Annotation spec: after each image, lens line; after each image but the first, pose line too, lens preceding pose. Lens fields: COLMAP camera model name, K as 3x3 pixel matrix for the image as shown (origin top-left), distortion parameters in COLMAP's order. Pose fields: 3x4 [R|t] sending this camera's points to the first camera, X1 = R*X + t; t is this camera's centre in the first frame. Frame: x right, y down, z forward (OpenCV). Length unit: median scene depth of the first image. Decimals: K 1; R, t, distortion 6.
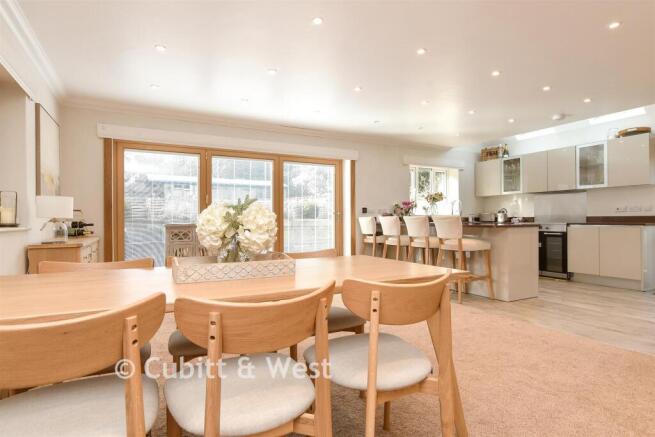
lens RADIAL K [[358.0, 0, 327.6], [0, 358.0, 219.5], [0, 0, 1]] dist [0.001076, 0.001763]
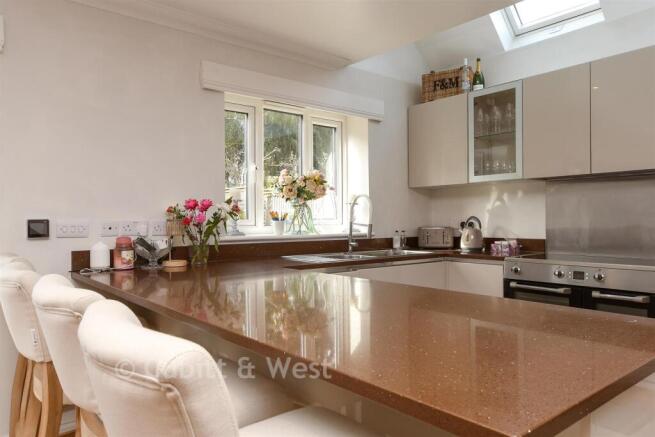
lens RADIAL K [[465.9, 0, 327.9], [0, 465.9, 218.3], [0, 0, 1]] dist [0.011730, -0.003405]
pose [[0.980898, -0.001857, 0.194511, 0.247579], [0.002130, 0.999997, -0.001193, -0.031554], [-0.194509, 0.001584, 0.980900, 0.560516]]
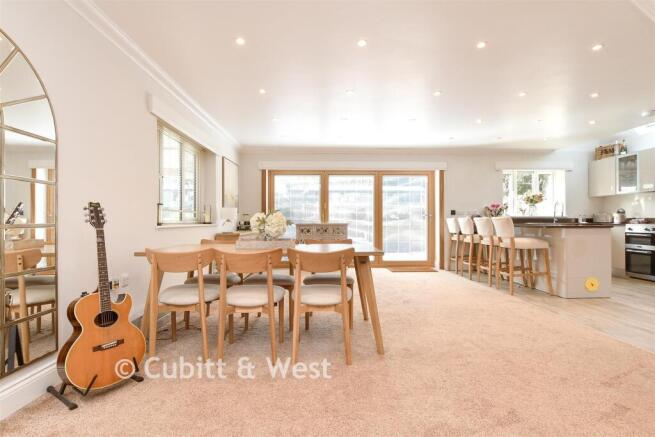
lens RADIAL K [[324.3, 0, 330.7], [0, 324.3, 217.2], [0, 0, 1]] dist [0.002134, -0.000197]
pose [[0.893493, -0.003655, -0.449061, 0.212041], [-0.000854, 0.999951, -0.009839, 0.000230], [0.449075, 0.009175, 0.893447, -0.114816]]
